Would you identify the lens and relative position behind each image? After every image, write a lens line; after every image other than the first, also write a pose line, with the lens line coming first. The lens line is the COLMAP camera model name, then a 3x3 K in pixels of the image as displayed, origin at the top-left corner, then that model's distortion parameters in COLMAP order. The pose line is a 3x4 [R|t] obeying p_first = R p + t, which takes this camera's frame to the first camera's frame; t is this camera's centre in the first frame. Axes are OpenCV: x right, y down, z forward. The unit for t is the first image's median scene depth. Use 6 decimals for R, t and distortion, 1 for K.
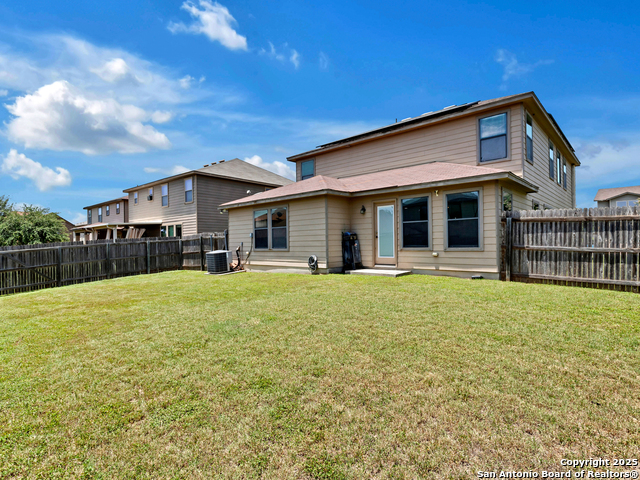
lens RADIAL K [[338.3, 0, 320.0], [0, 338.3, 240.0], [0, 0, 1]] dist [-0.001391, -0.000211]
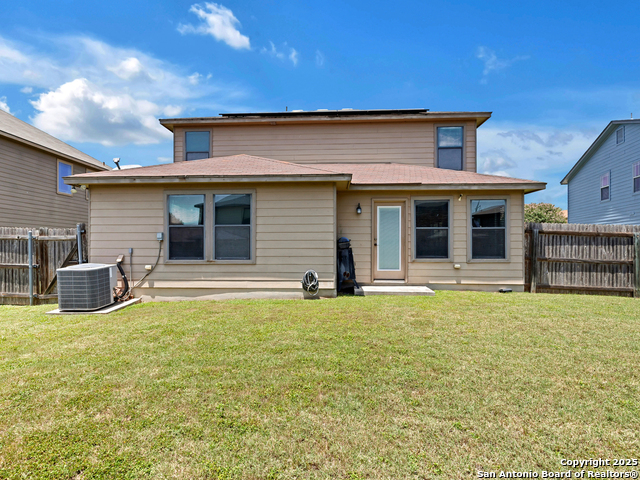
lens RADIAL K [[342.9, 0, 320.0], [0, 342.9, 240.0], [0, 0, 1]] dist [0.002659, 0.000211]
pose [[0.773490, 0.028127, 0.633184, -0.468795], [-0.018071, 0.999587, -0.022327, 0.000235], [-0.633551, 0.005828, 0.773679, 0.498659]]
